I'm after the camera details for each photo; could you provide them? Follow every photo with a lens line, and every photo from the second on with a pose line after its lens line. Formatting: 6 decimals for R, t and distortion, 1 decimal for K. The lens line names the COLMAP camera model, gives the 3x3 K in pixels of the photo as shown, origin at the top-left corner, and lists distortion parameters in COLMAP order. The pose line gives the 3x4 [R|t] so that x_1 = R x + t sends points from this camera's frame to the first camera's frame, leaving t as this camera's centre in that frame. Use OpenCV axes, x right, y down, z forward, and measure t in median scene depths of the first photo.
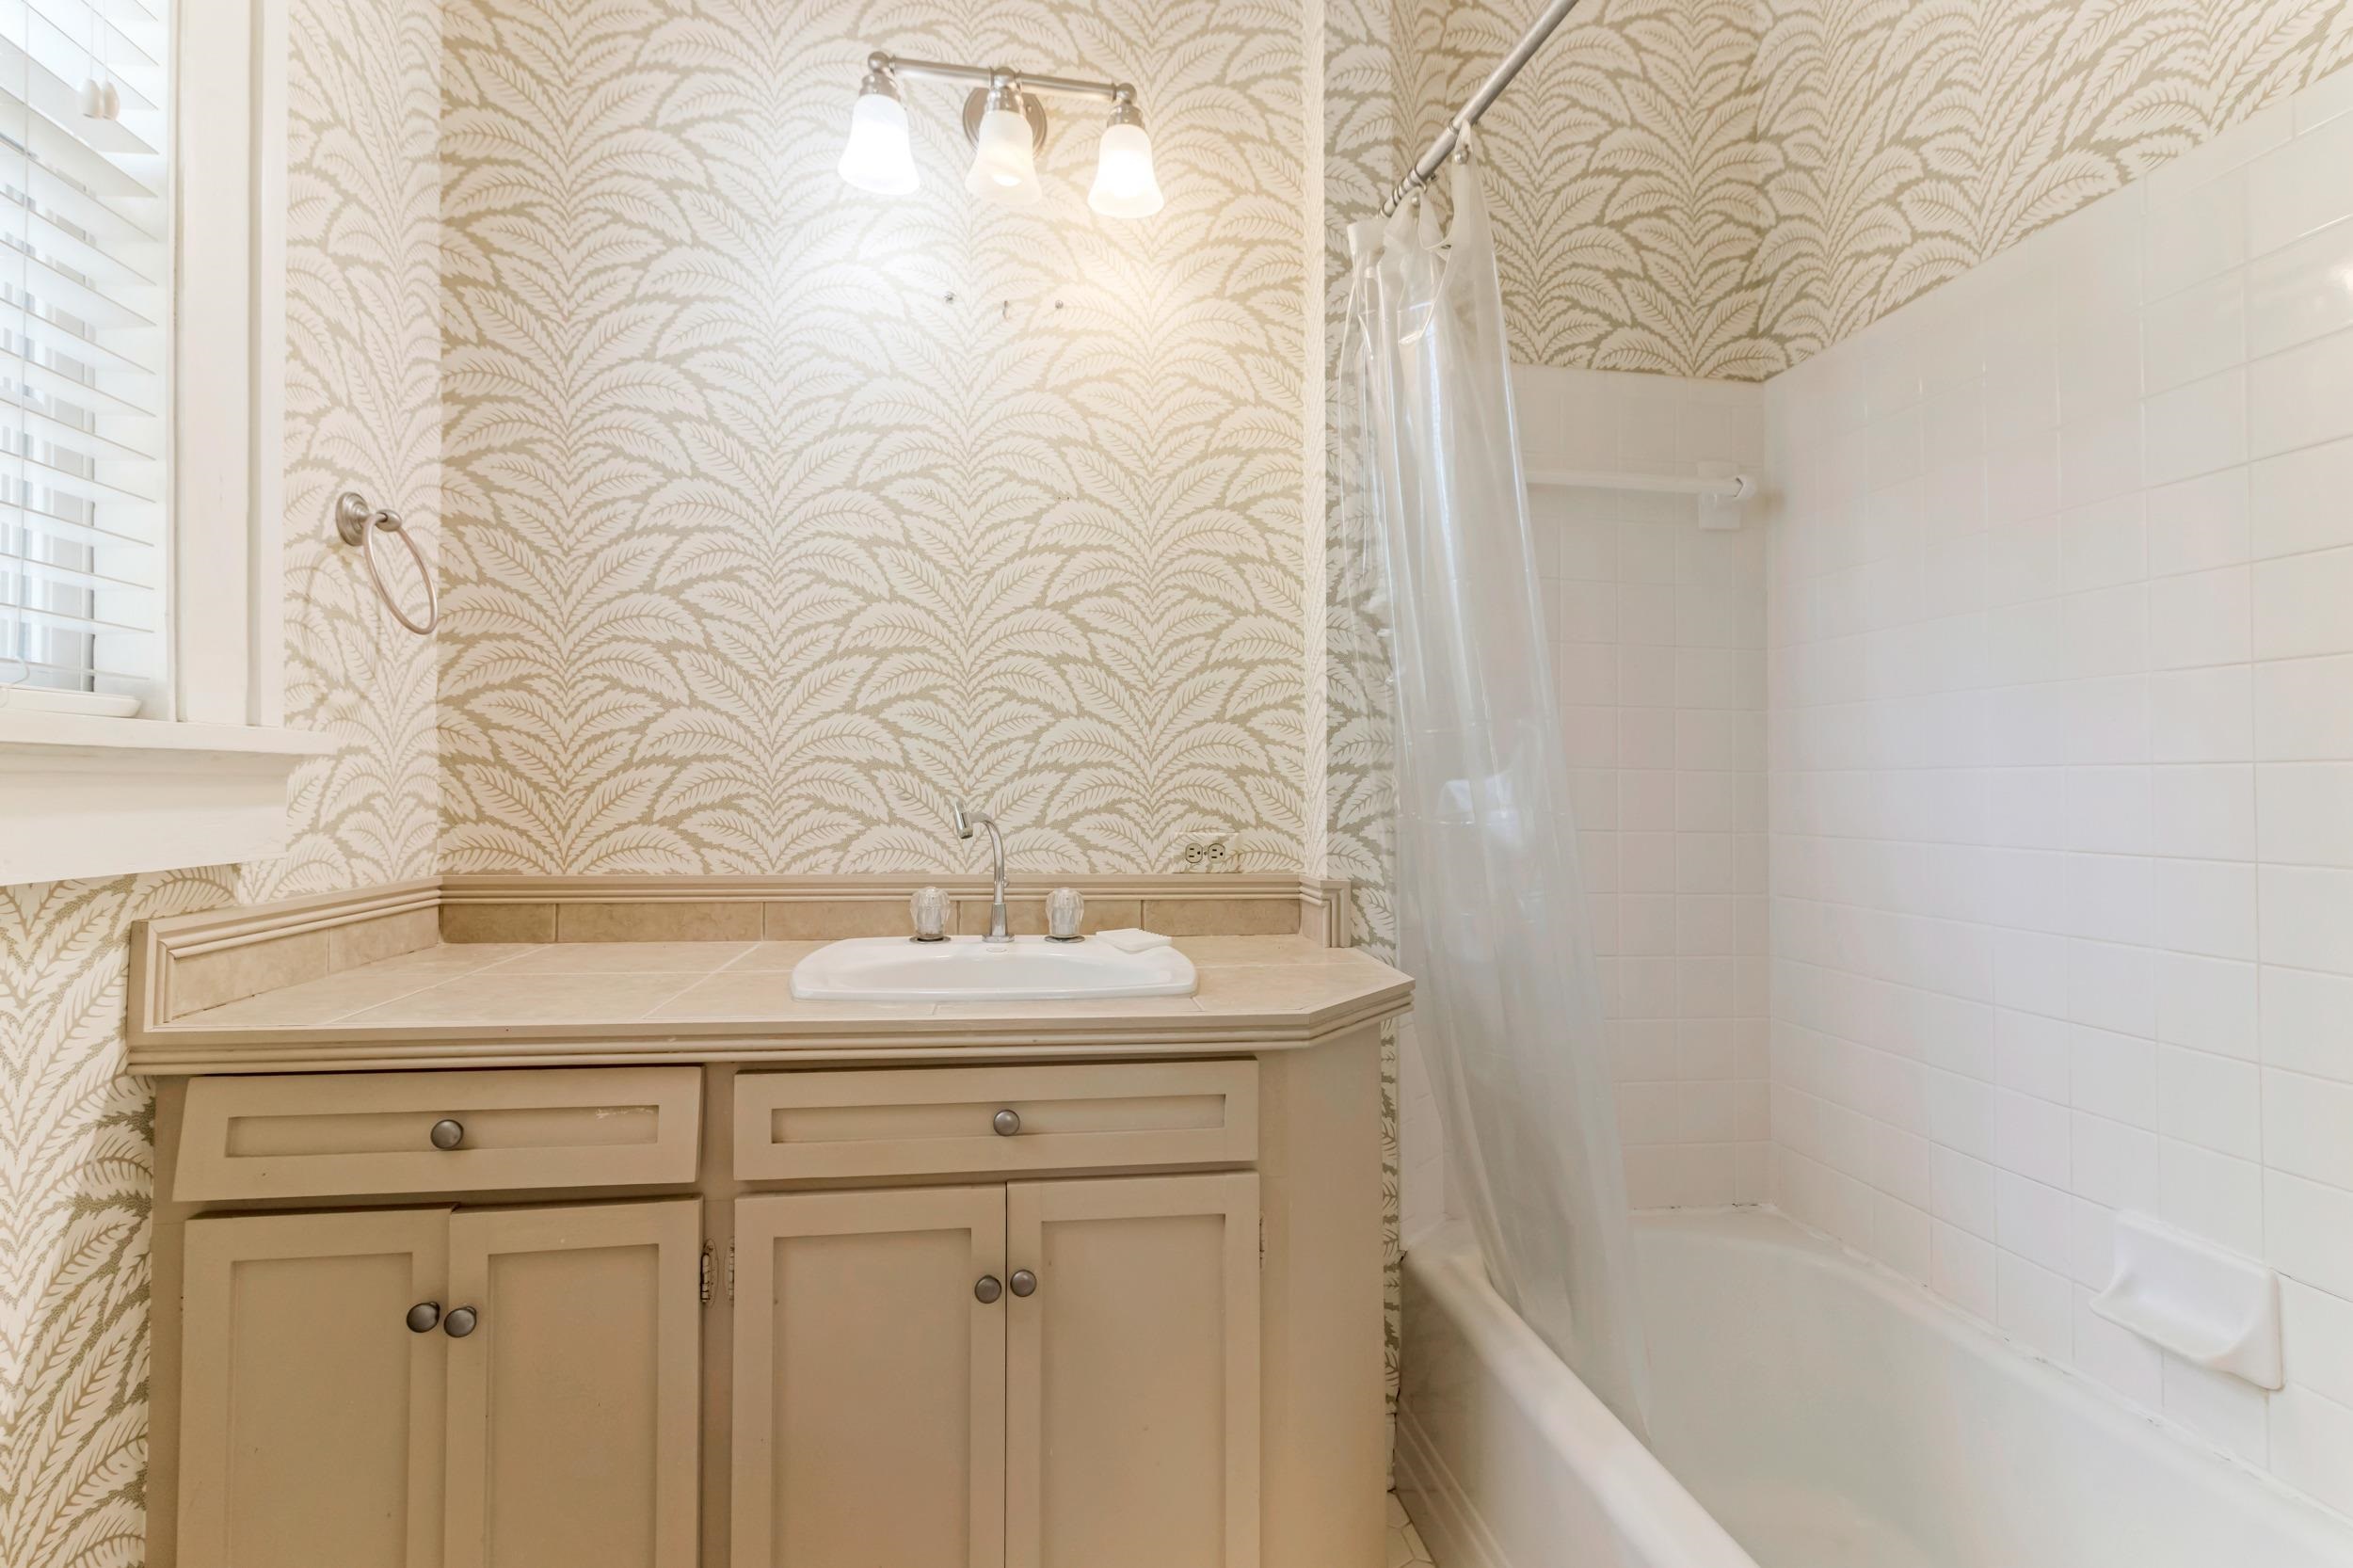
lens RADIAL K [[1133.4, 0, 1201.8], [0, 1133.4, 787.0], [0, 0, 1]] dist [0.001092, 0.001990]
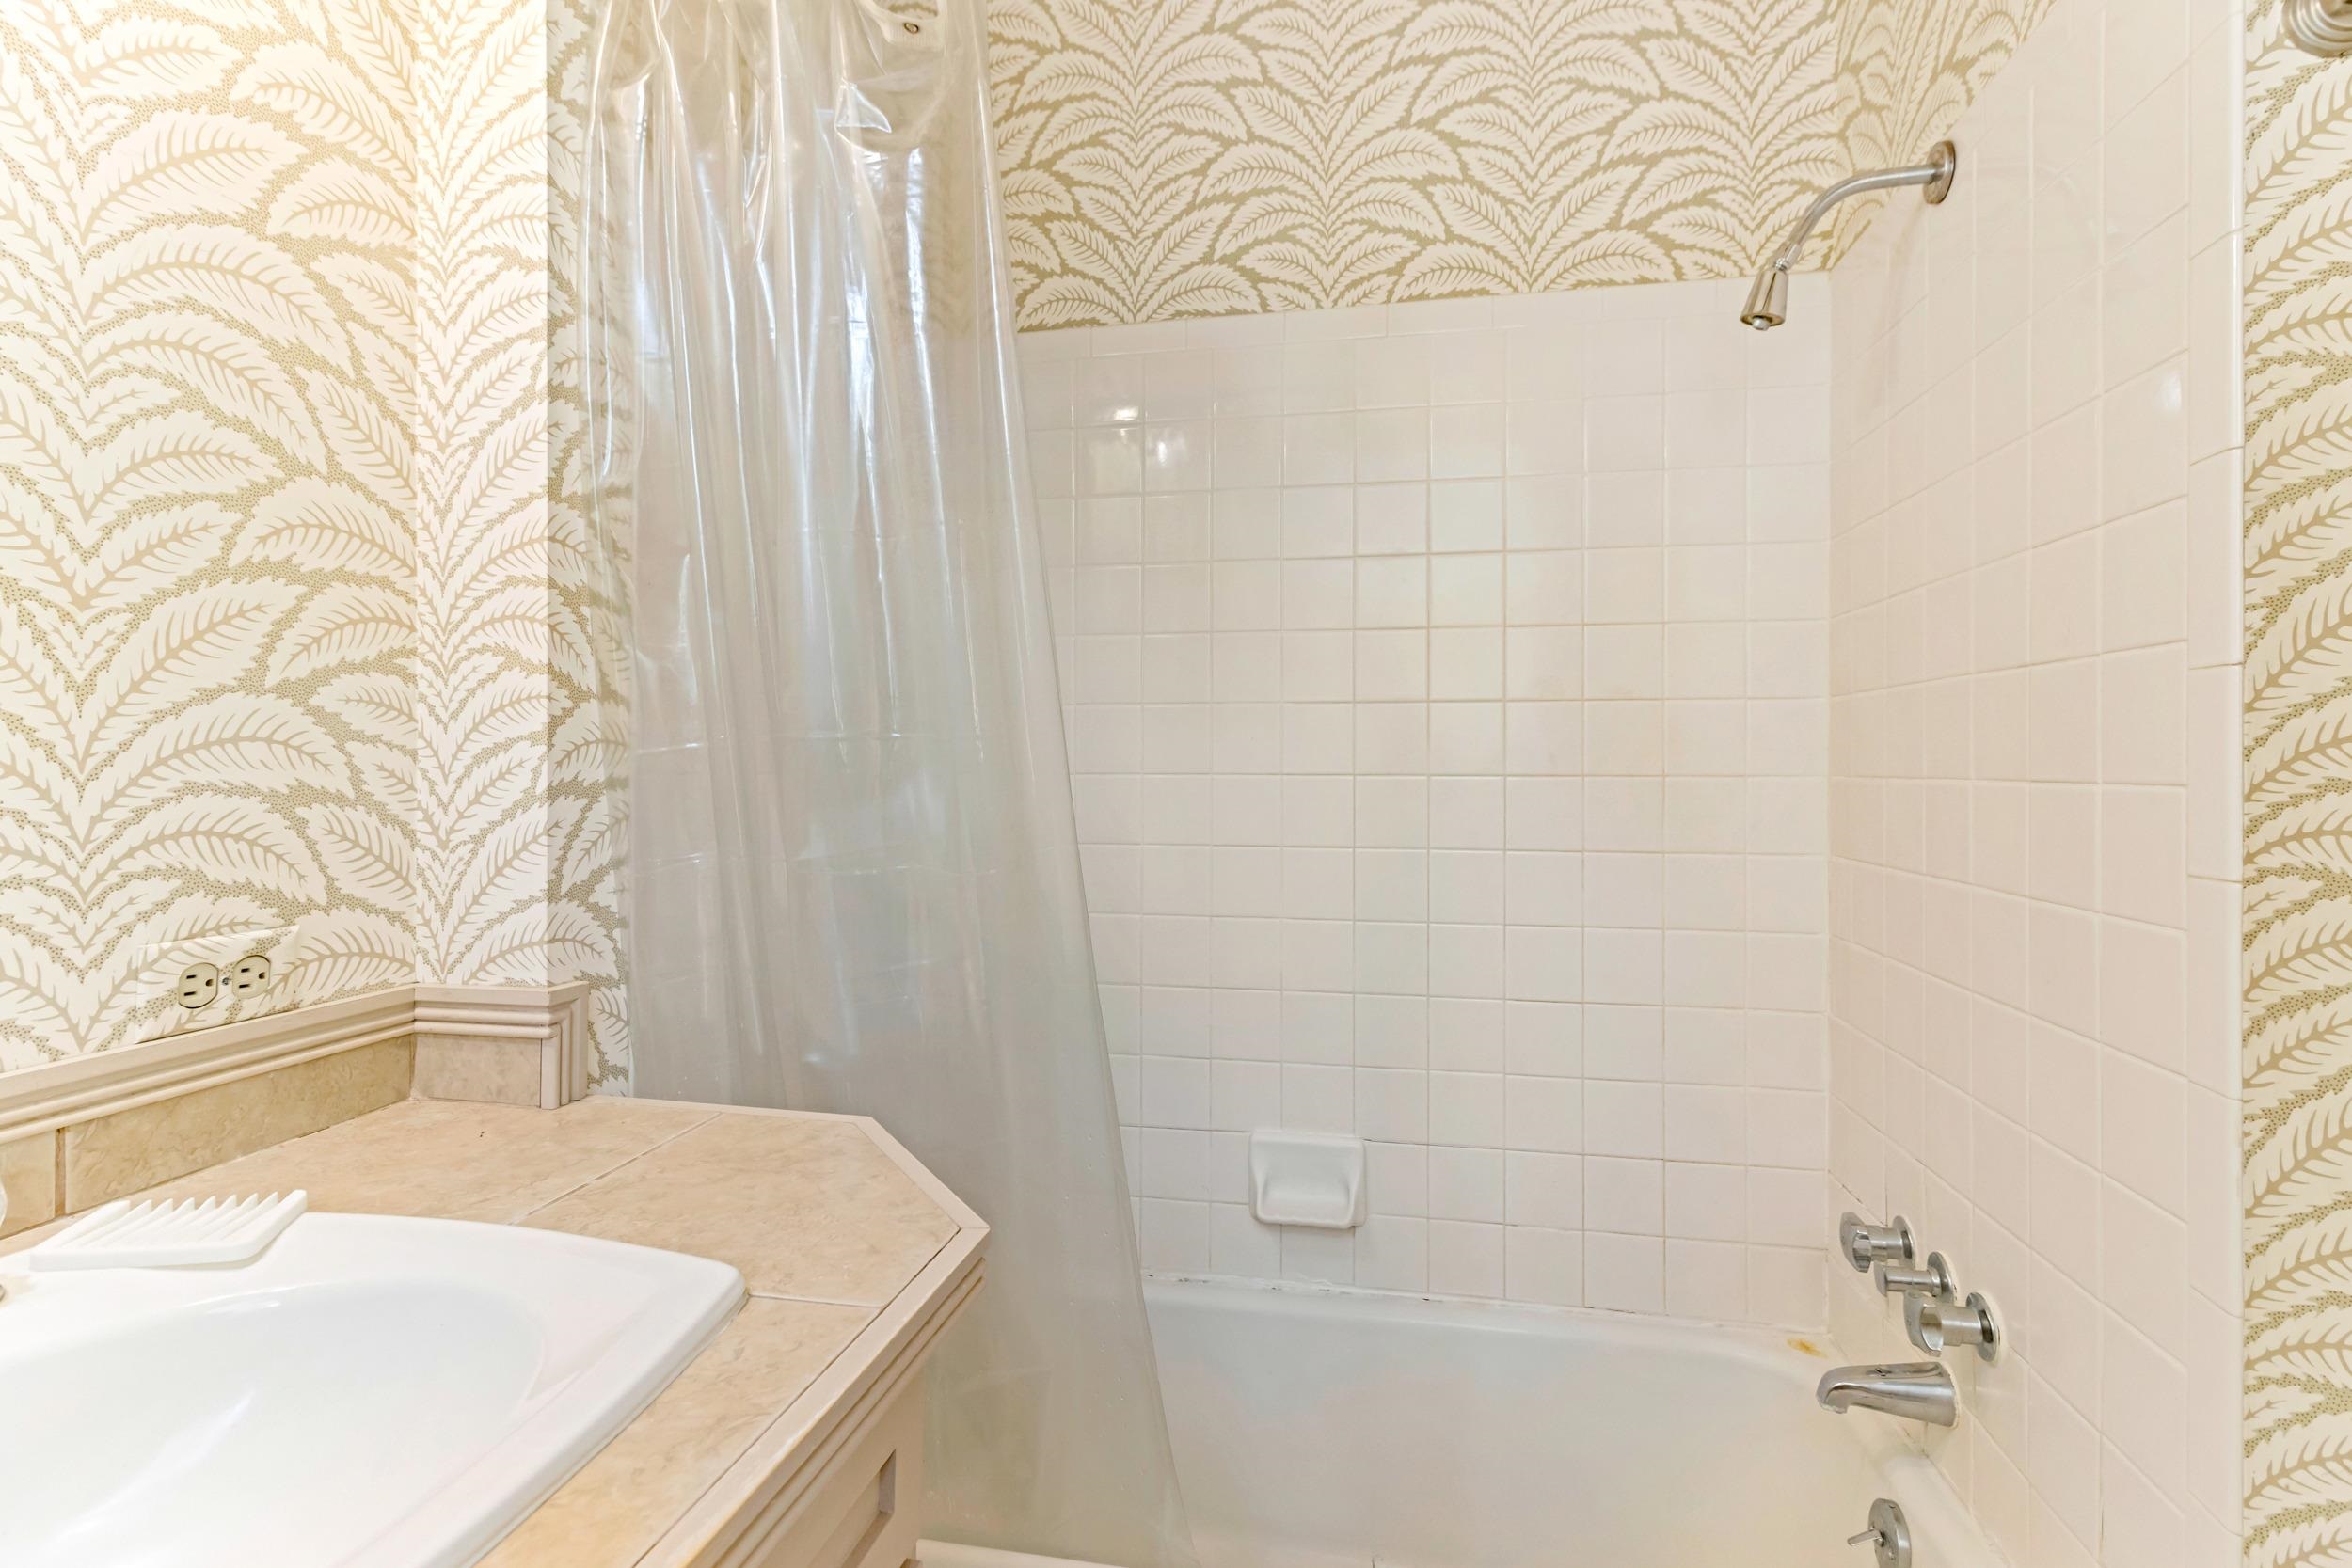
lens RADIAL K [[1132.9, 0, 1164.5], [0, 1132.9, 756.6], [0, 0, 1]] dist [0.001092, 0.001990]
pose [[0.346181, -0.004467, 0.938157, -0.309978], [-0.000398, 0.999988, 0.004909, -0.035809], [-0.938168, -0.002073, 0.346175, 0.518855]]
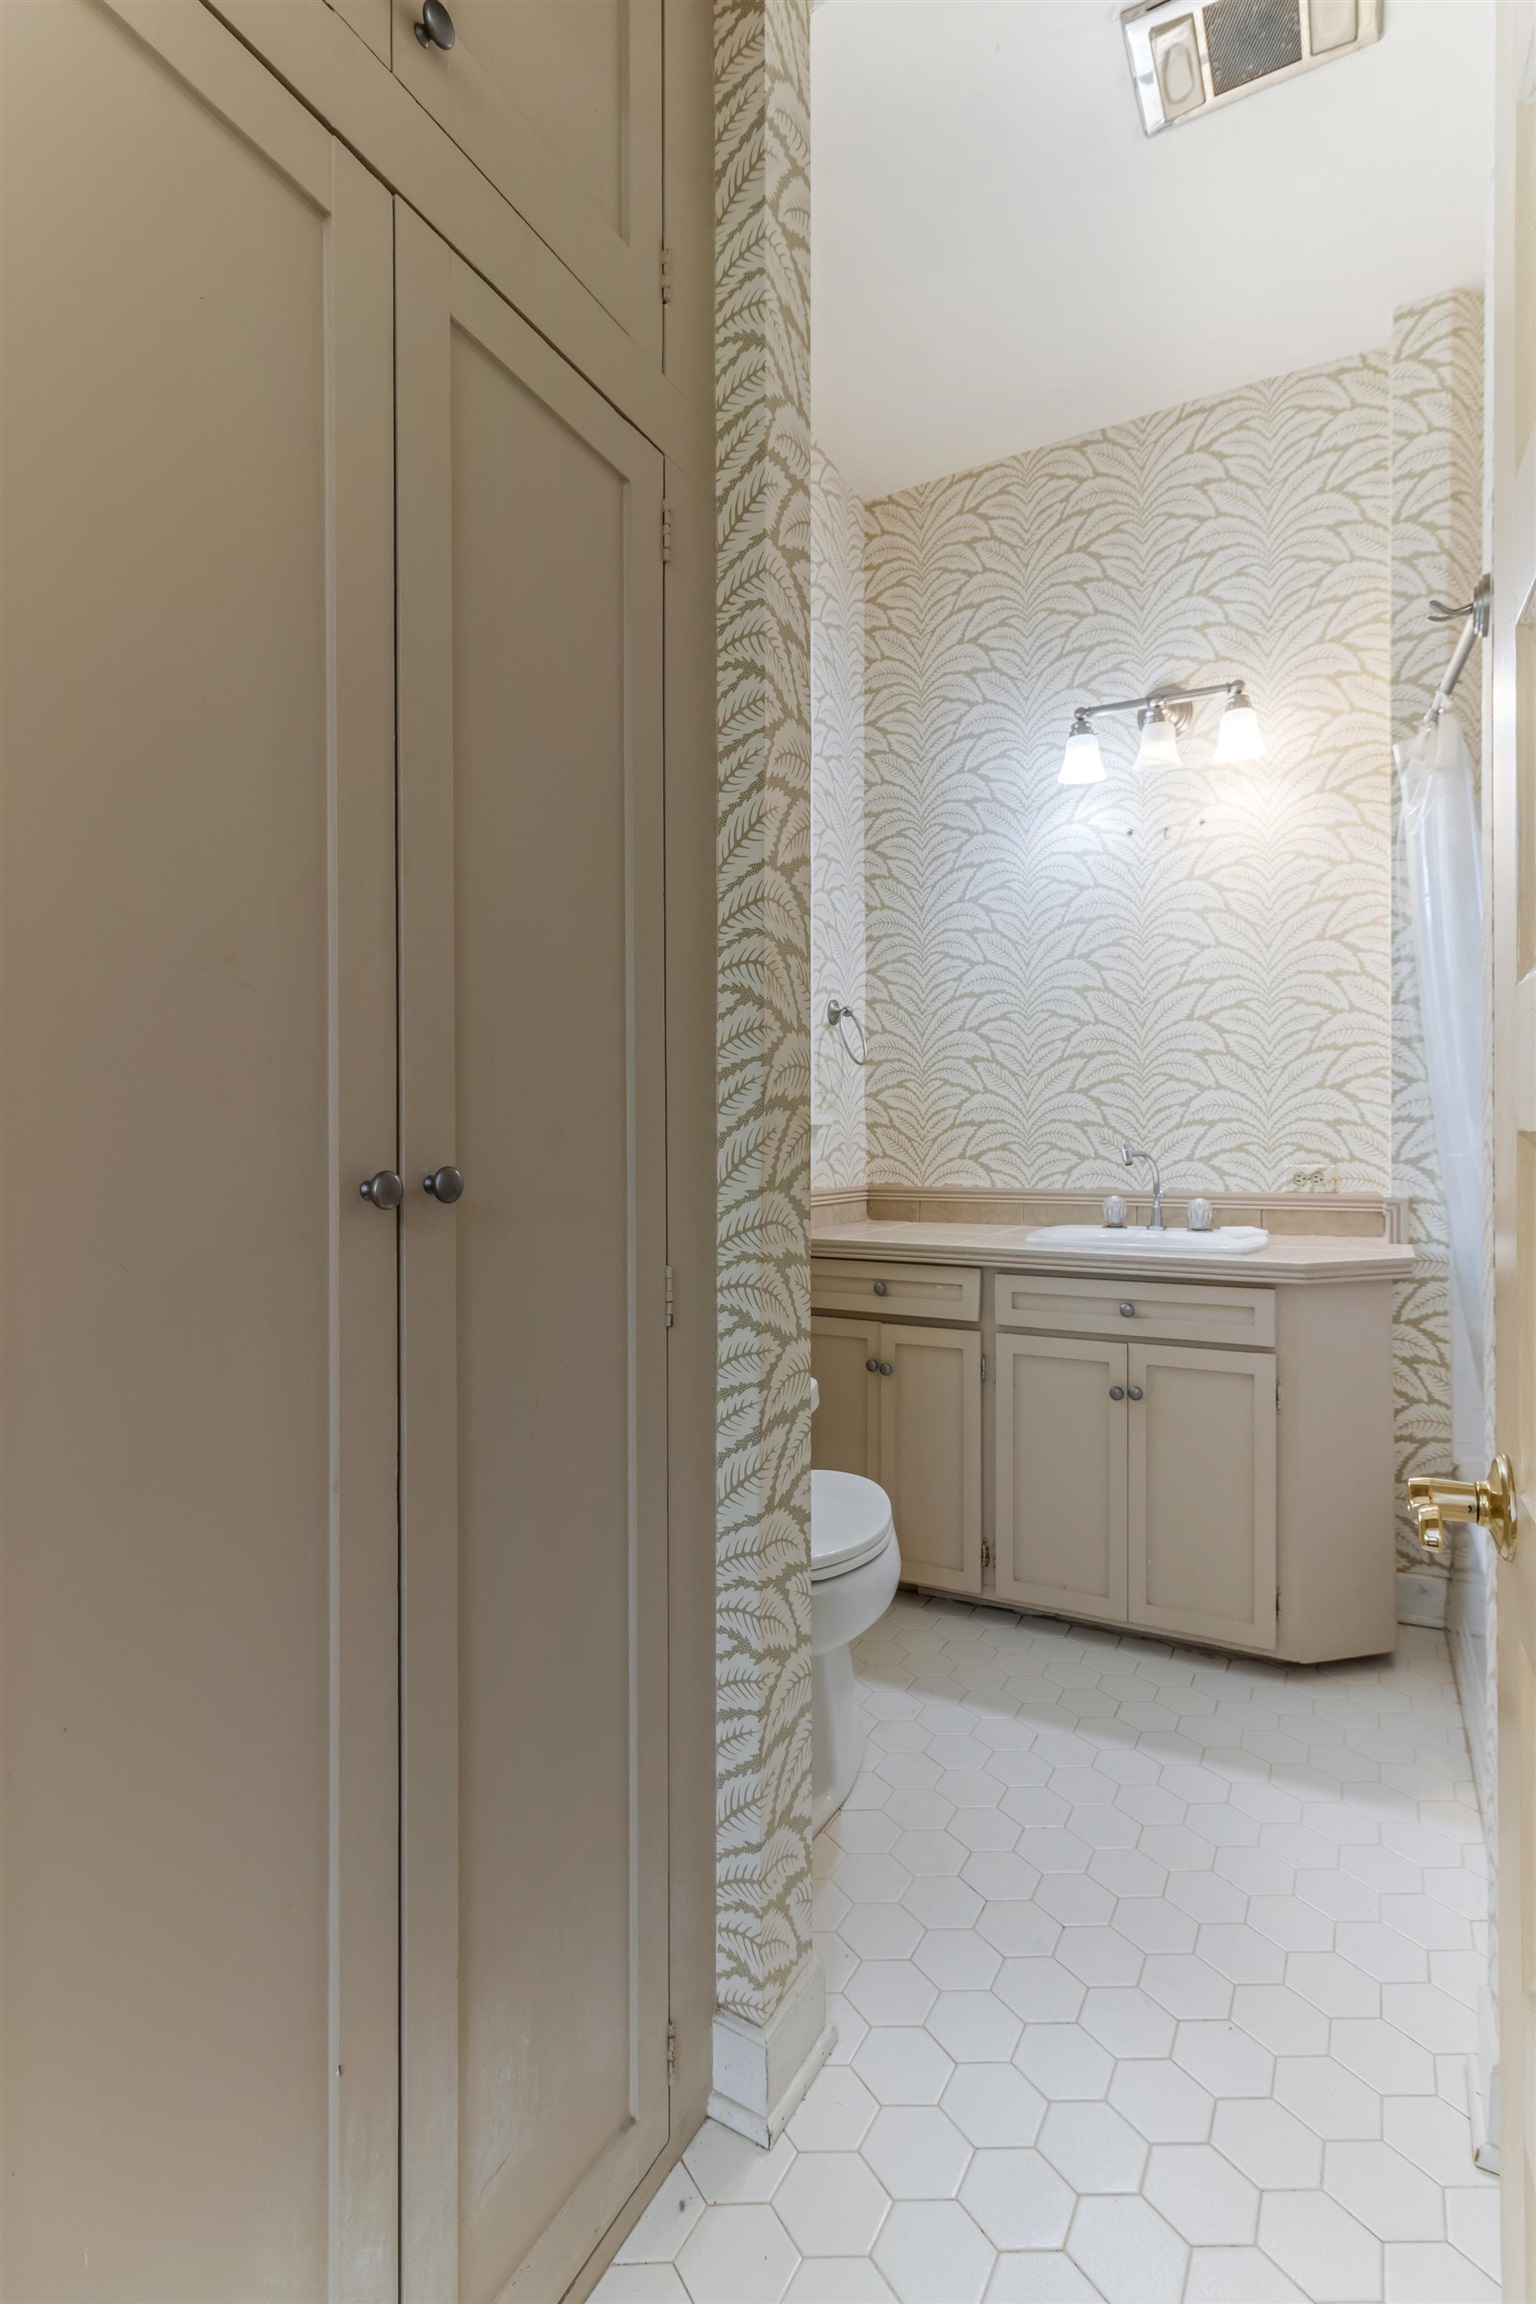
lens RADIAL K [[1109.9, 0, 782.1], [0, 1109.9, 1174.3], [0, 0, 1]] dist [0.001092, 0.001990]
pose [[0.804062, 0.005929, -0.594516, 0.325385], [0.011063, 0.999628, 0.024932, 0.009761], [0.594442, -0.026624, 0.803697, -0.583334]]
